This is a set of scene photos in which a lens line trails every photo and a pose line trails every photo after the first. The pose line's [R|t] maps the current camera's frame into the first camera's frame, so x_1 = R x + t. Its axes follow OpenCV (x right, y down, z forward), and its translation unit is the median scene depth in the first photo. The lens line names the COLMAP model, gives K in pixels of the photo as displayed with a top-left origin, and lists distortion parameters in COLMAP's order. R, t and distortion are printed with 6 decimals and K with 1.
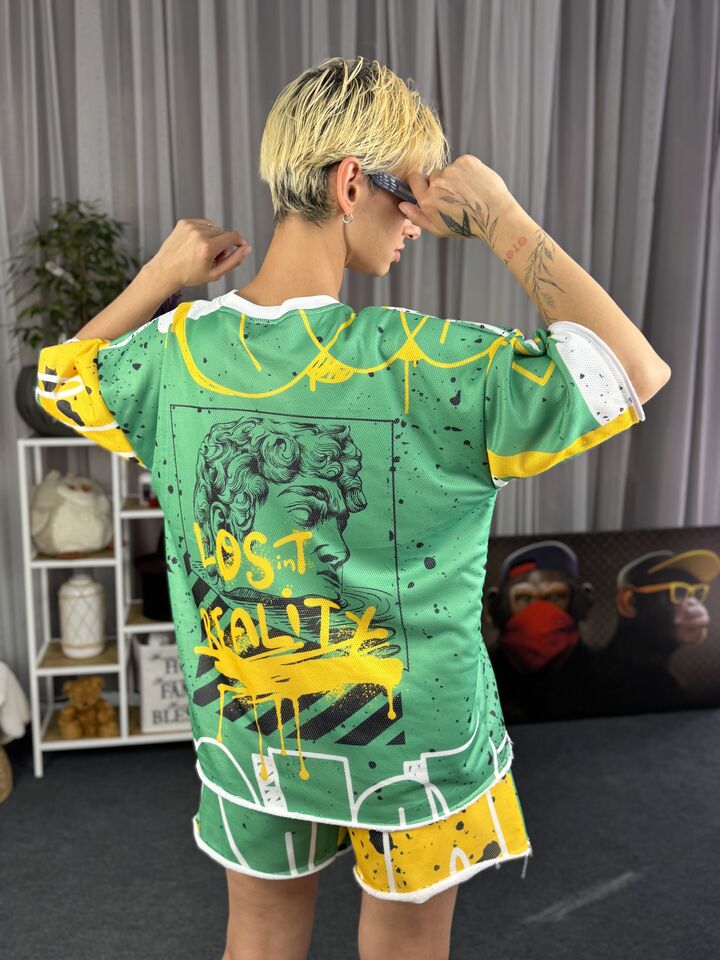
lens RADIAL K [[965.4, 0, 354.6], [0, 965.4, 484.5], [0, 0, 1]] dist [0.153616, -0.298313]
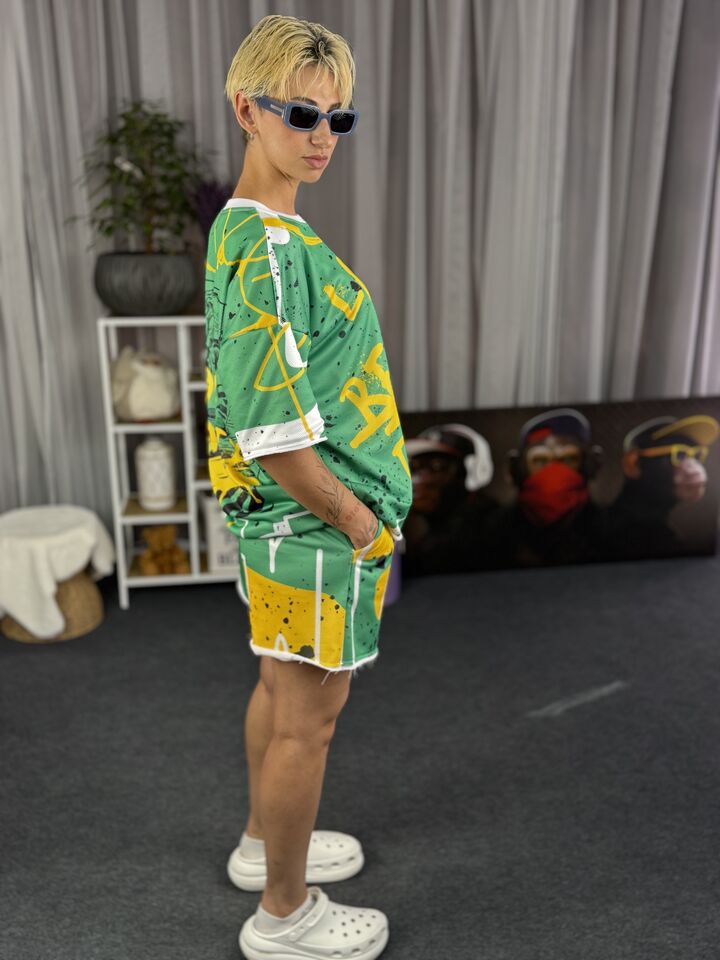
lens RADIAL K [[956.0, 0, 360.1], [0, 956.0, 479.6], [0, 0, 1]] dist [0.153693, -0.339083]
pose [[0.999501, 0.001971, -0.031522, -0.000310], [0.001882, 0.992560, 0.121741, 0.002626], [0.031527, -0.121740, 0.992061, -0.130139]]
